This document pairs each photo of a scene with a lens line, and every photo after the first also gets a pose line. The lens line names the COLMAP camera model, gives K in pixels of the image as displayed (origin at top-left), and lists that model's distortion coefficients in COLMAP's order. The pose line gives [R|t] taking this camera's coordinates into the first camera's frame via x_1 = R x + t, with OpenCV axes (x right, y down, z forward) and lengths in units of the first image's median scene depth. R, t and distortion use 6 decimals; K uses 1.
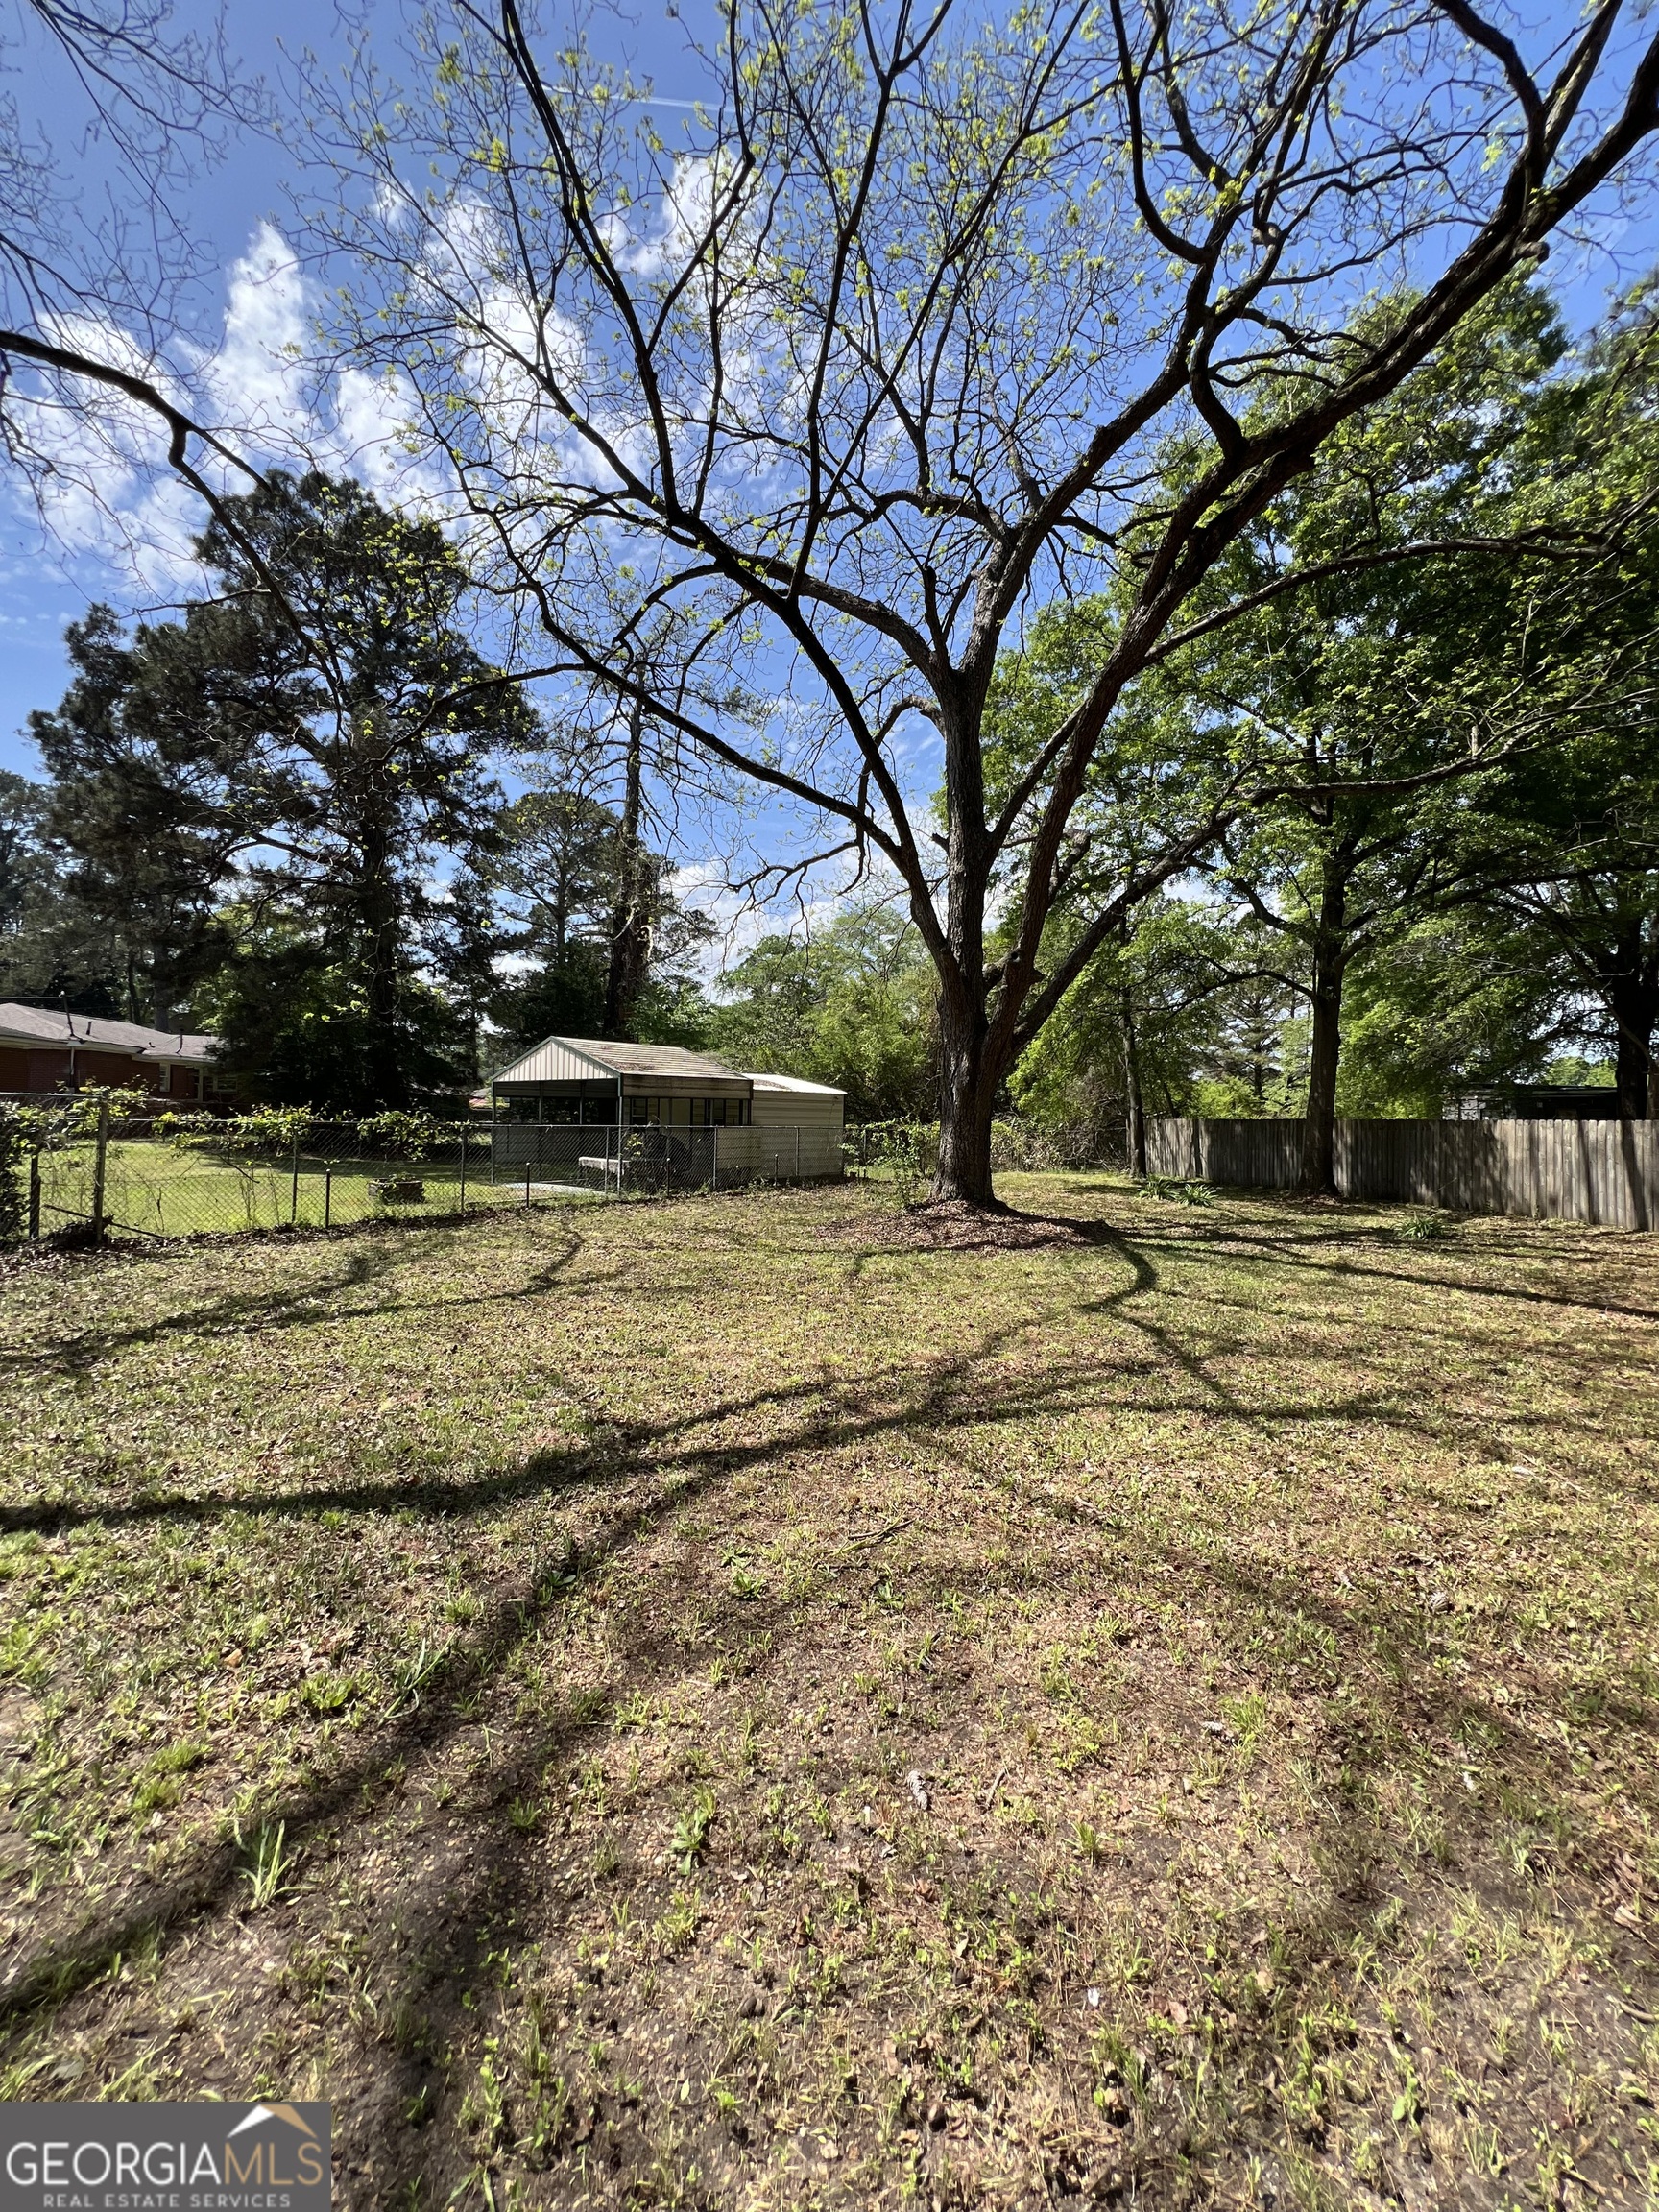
lens RADIAL K [[881.4, 0, 834.6], [0, 881.4, 1100.0], [0, 0, 1]] dist [-0.001842, 0.000543]
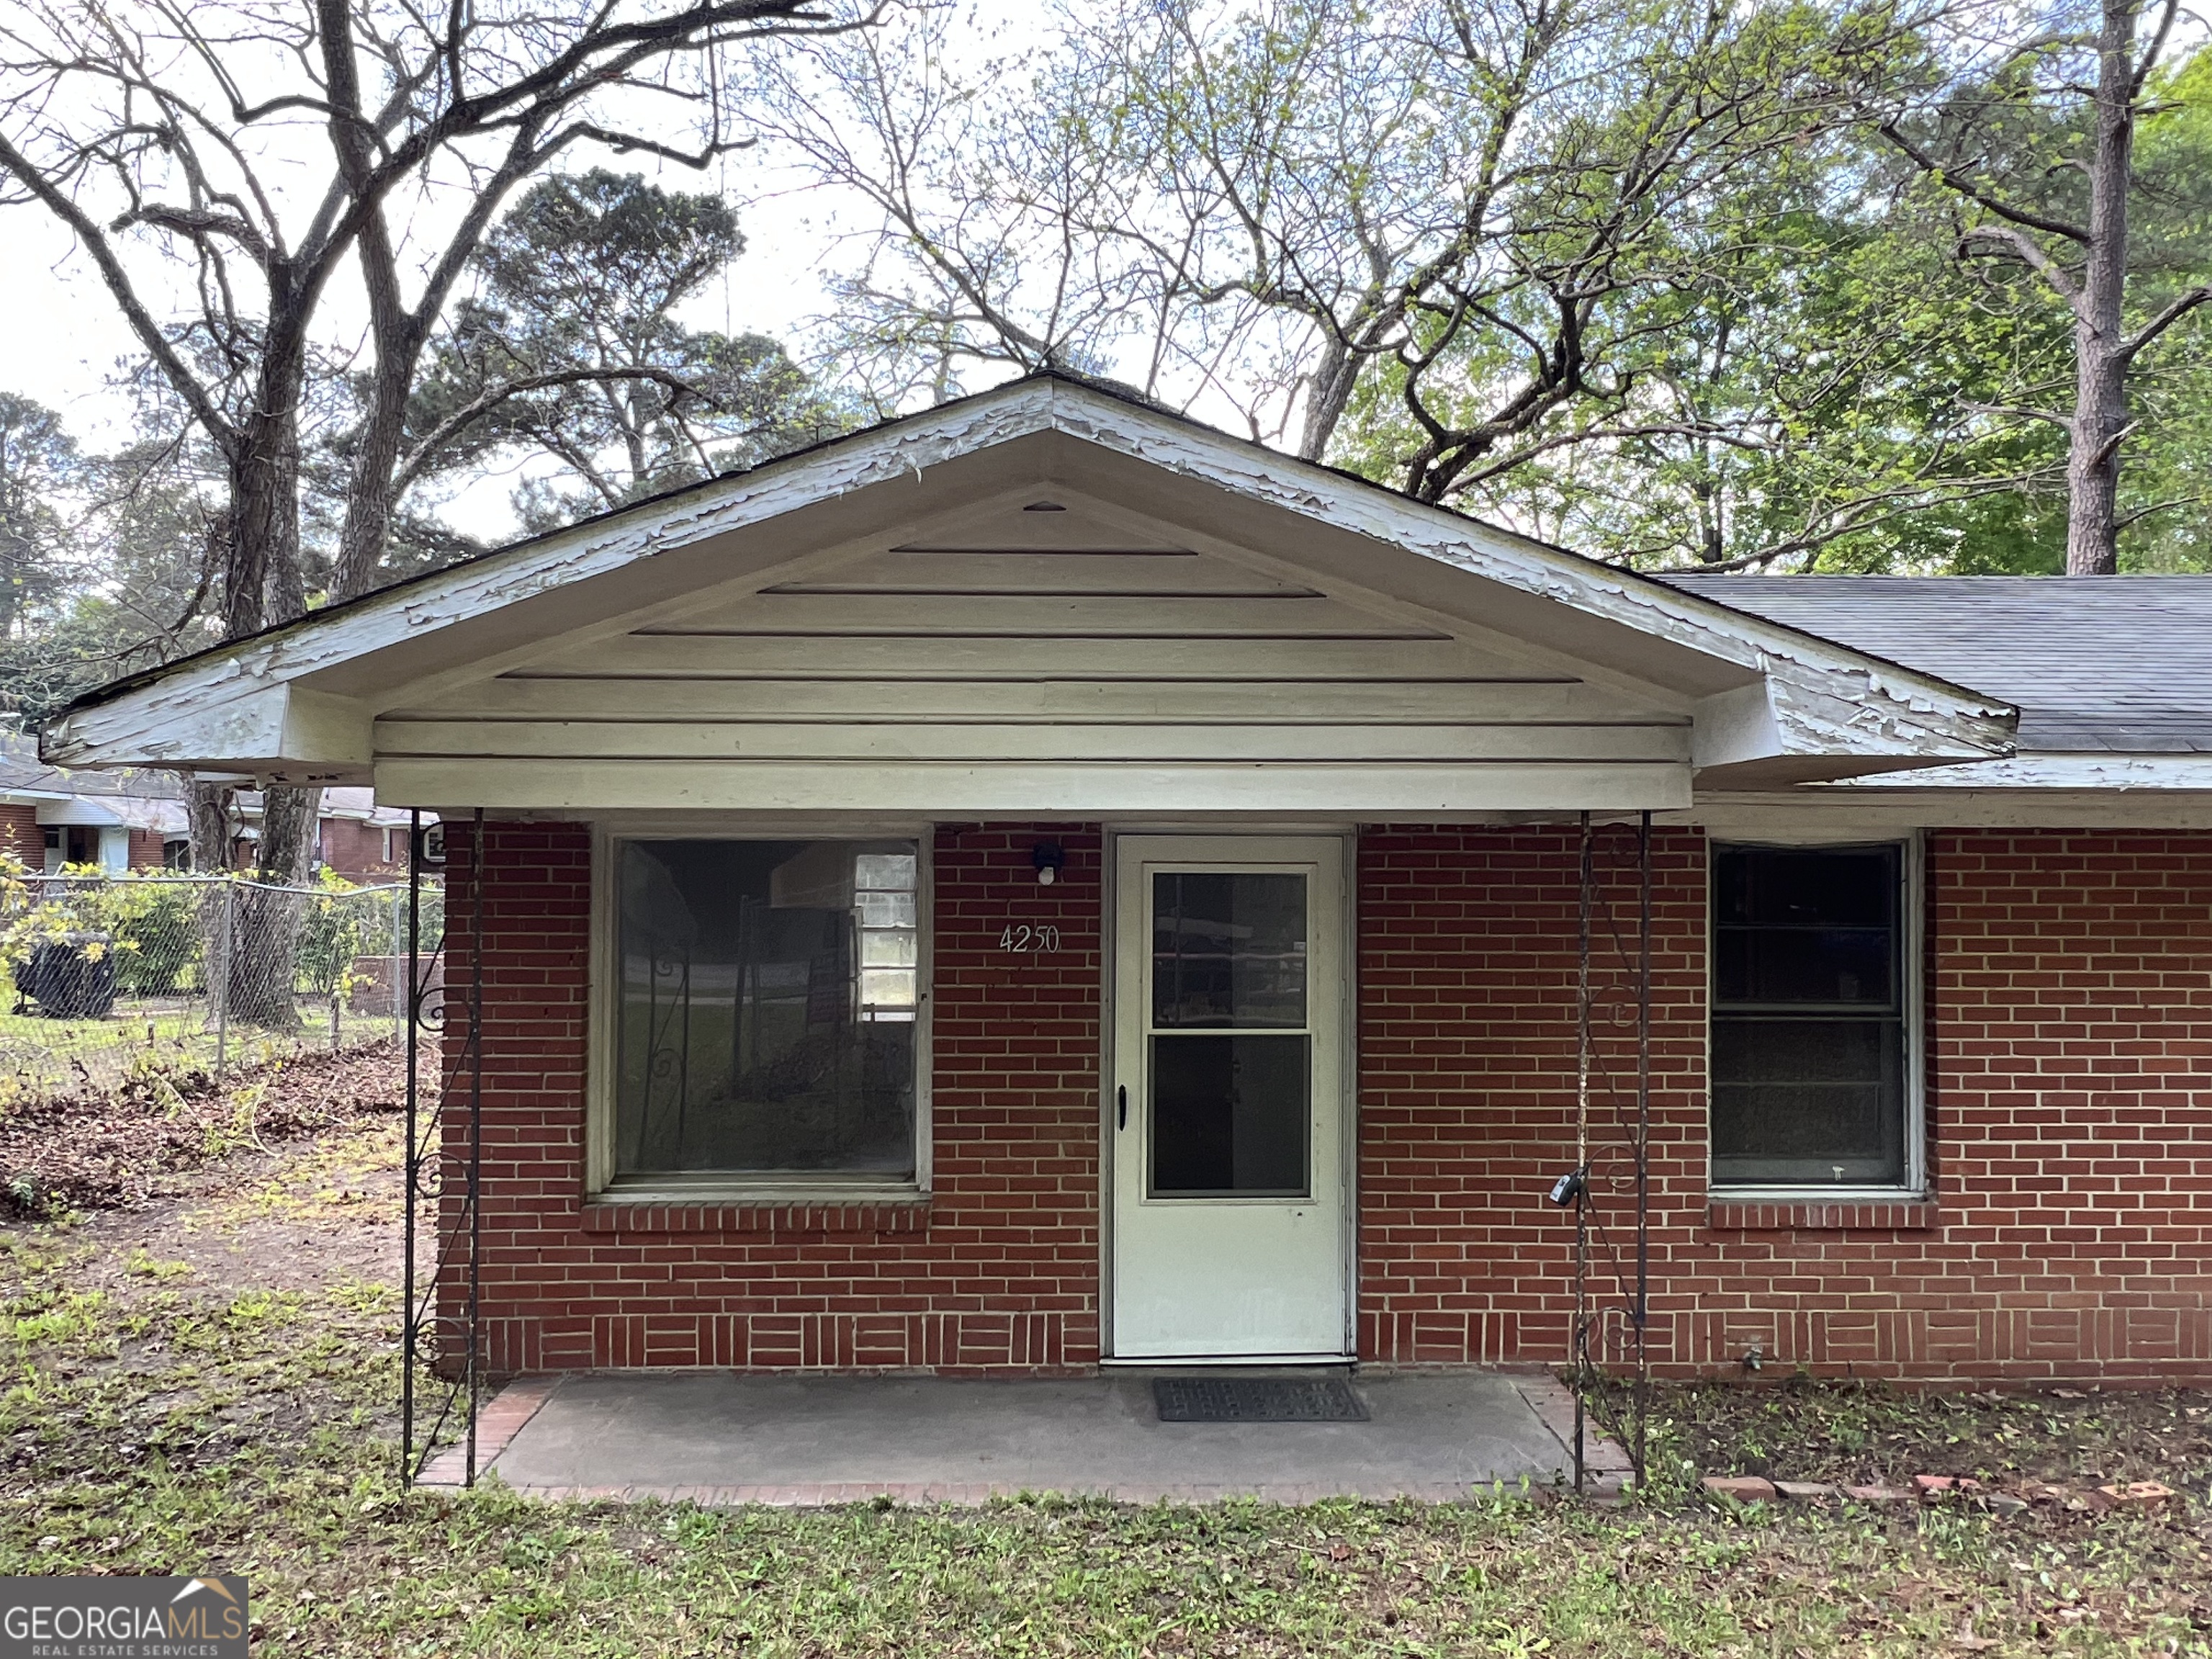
lens RADIAL K [[1541.0, 0, 1090.3], [0, 1541.0, 850.7], [0, 0, 1]] dist [0.000326, -0.001332]
pose [[0.996829, -0.009884, -0.078954, 0.039253], [0.010218, 0.999940, 0.003821, -0.040417], [0.078912, -0.004616, 0.996871, -0.809227]]
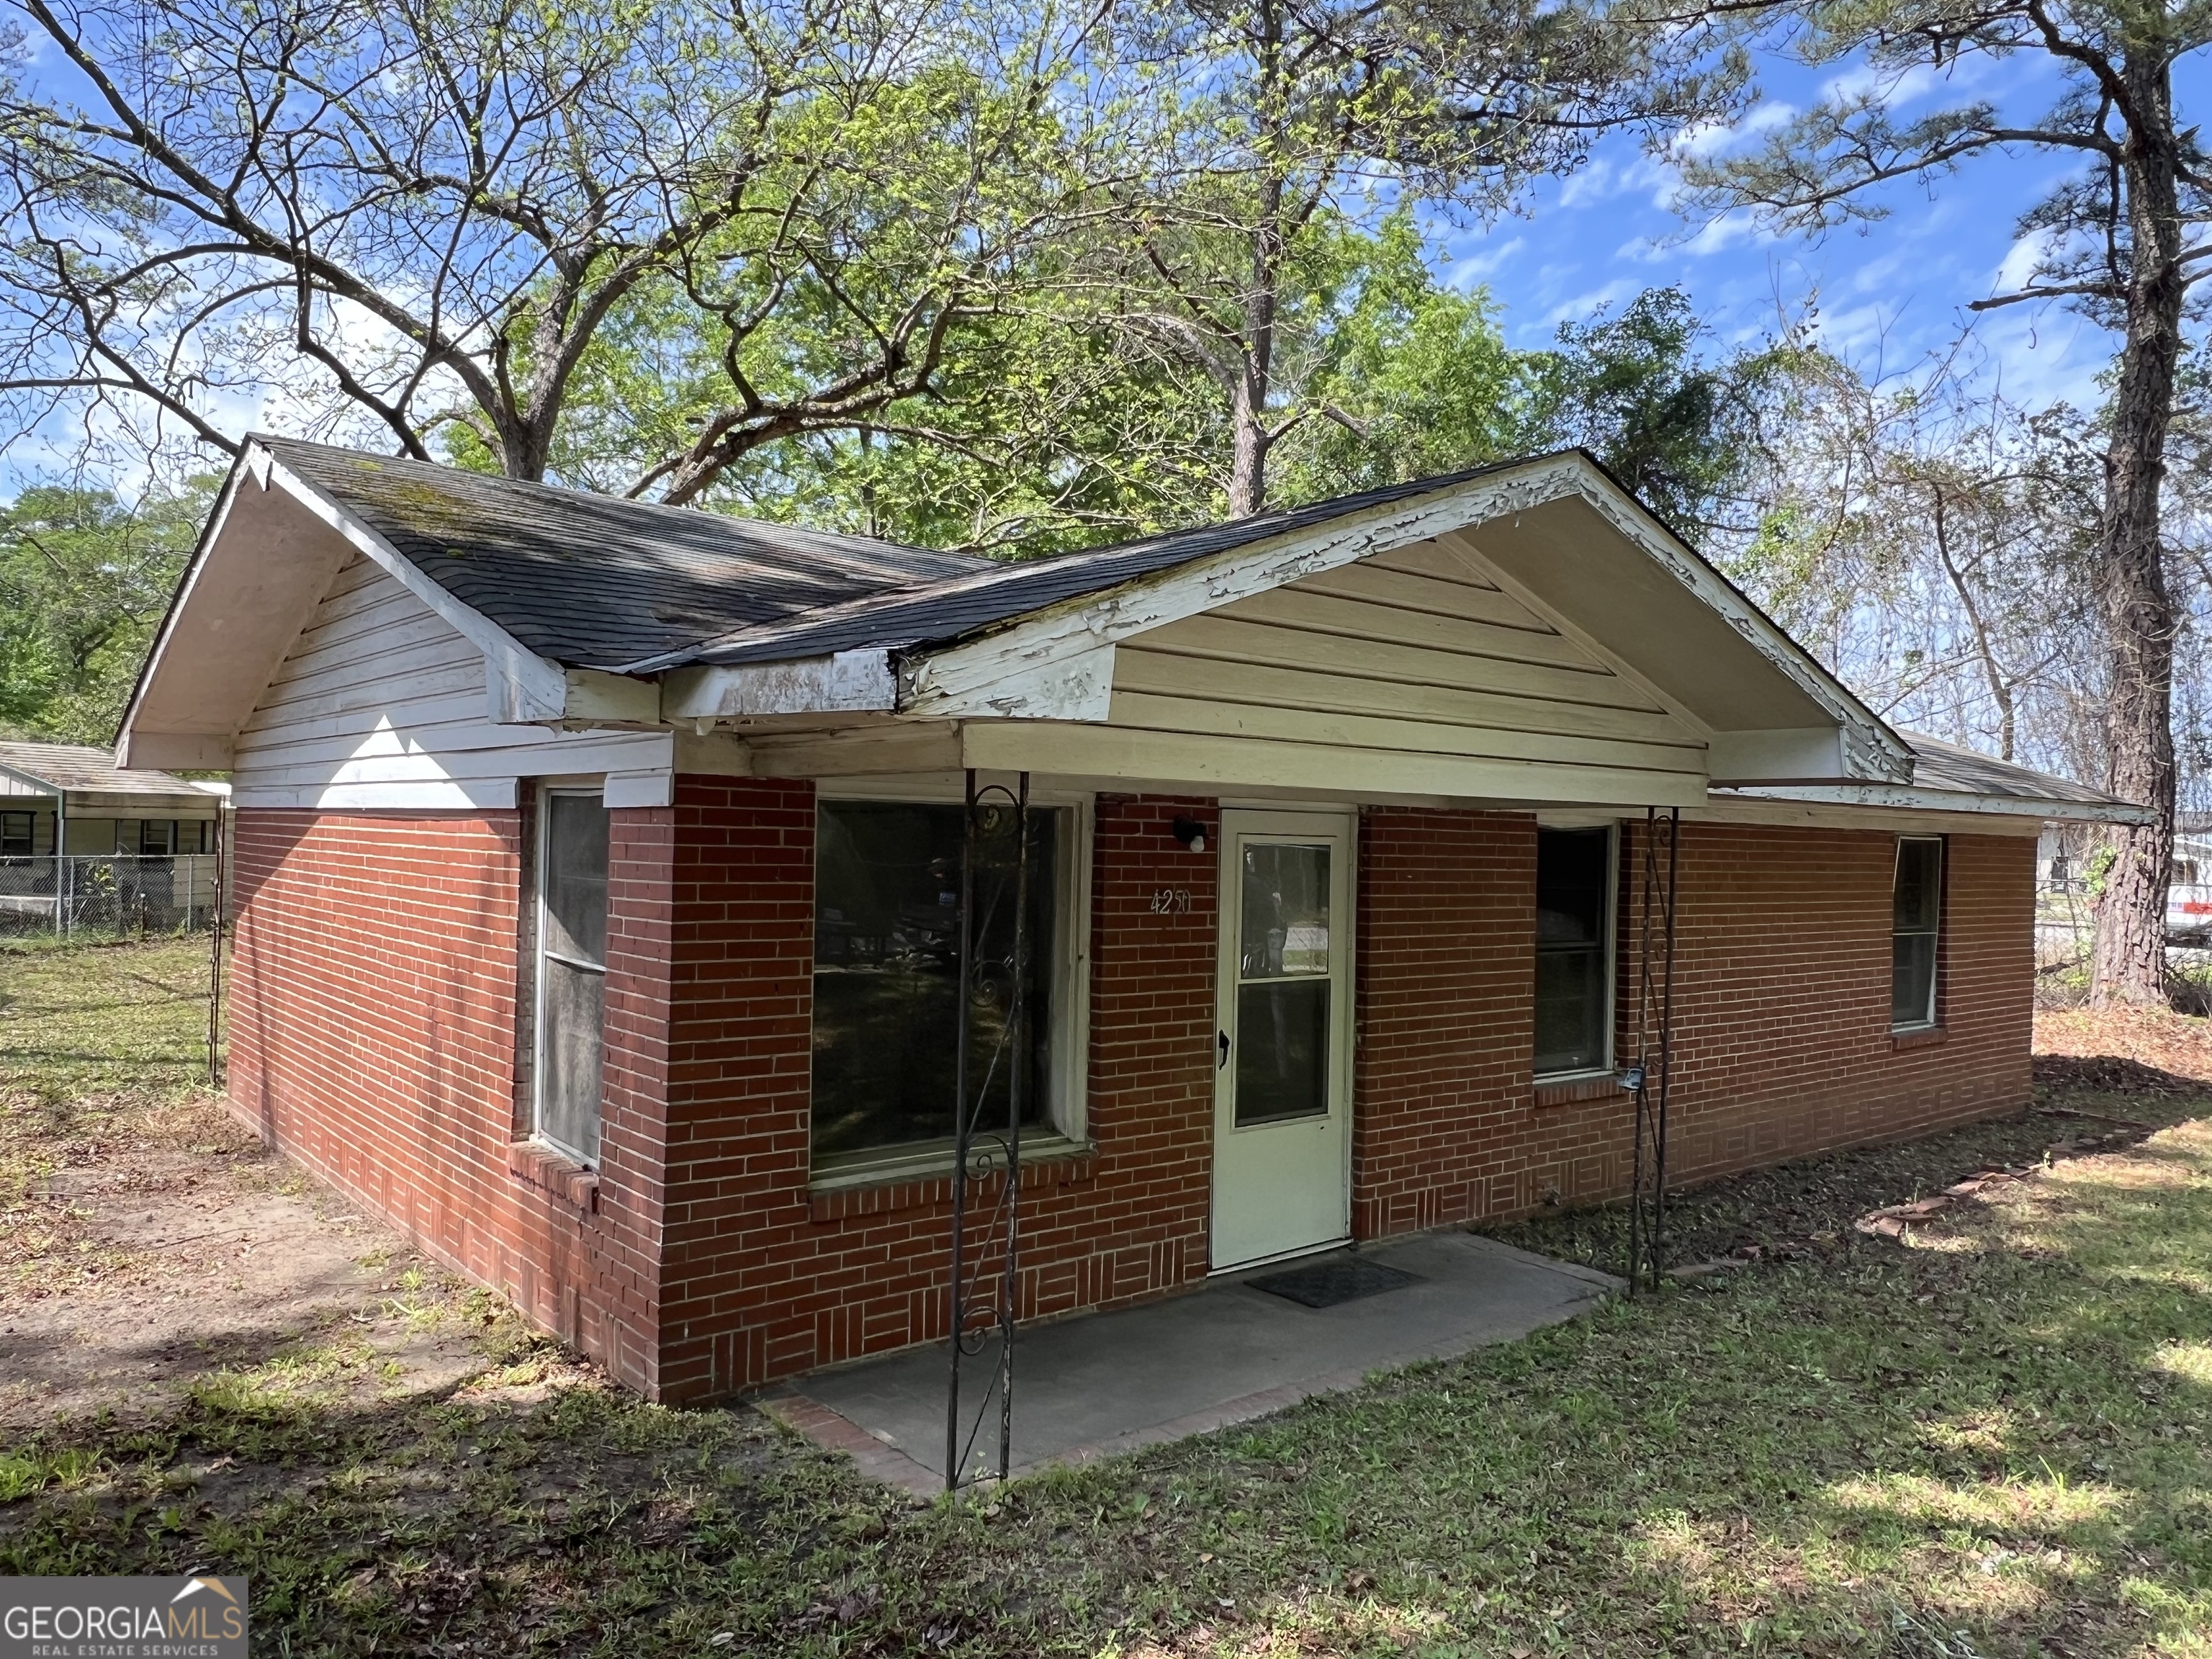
lens RADIAL K [[1527.4, 0, 1090.1], [0, 1527.4, 843.9], [0, 0, 1]] dist [-0.002099, 0.001874]
pose [[0.836989, 0.005069, 0.547196, -0.244990], [-0.023126, 0.999391, 0.026115, -0.043234], [-0.546731, -0.034512, 0.836597, -0.765515]]
